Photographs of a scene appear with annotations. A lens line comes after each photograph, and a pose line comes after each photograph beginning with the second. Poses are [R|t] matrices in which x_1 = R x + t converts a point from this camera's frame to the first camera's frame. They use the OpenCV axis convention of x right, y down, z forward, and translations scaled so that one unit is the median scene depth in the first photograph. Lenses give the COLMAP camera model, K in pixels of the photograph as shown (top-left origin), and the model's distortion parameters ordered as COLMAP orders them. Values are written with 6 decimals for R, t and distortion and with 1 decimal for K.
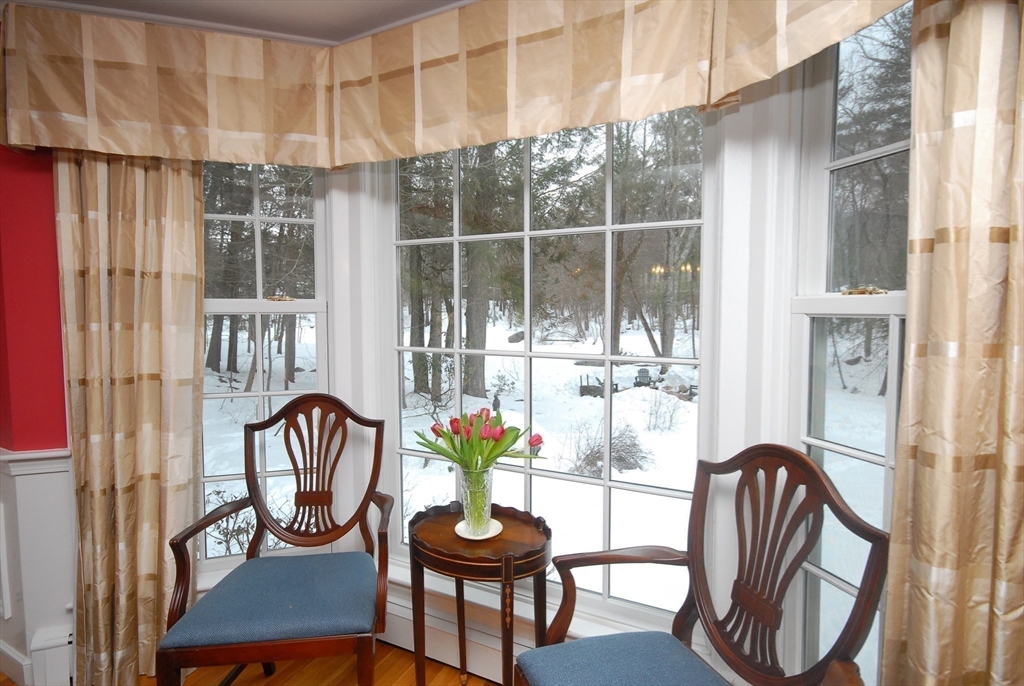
lens RADIAL K [[524.8, 0, 512.0], [0, 524.8, 343.0], [0, 0, 1]] dist [0.000524, 0.000099]
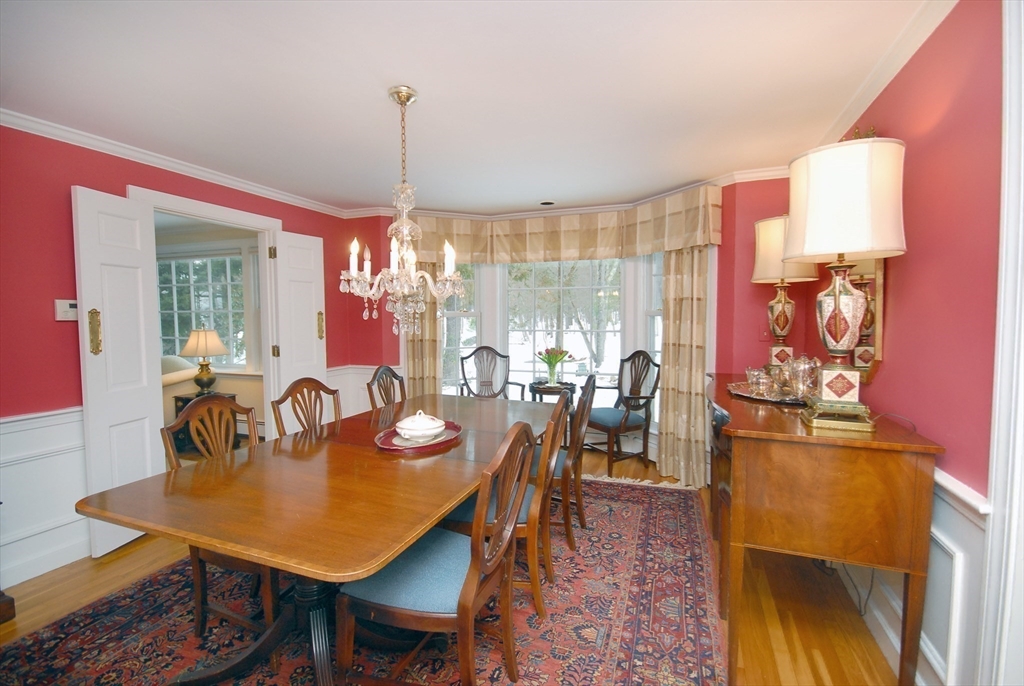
lens RADIAL K [[458.0, 0, 512.0], [0, 458.0, 343.0], [0, 0, 1]] dist [-0.000670, -0.000015]
pose [[0.995016, -0.011686, 0.099025, -0.504987], [0.012303, 0.999909, -0.005616, 0.102554], [-0.098950, 0.006806, 0.995069, -1.494069]]
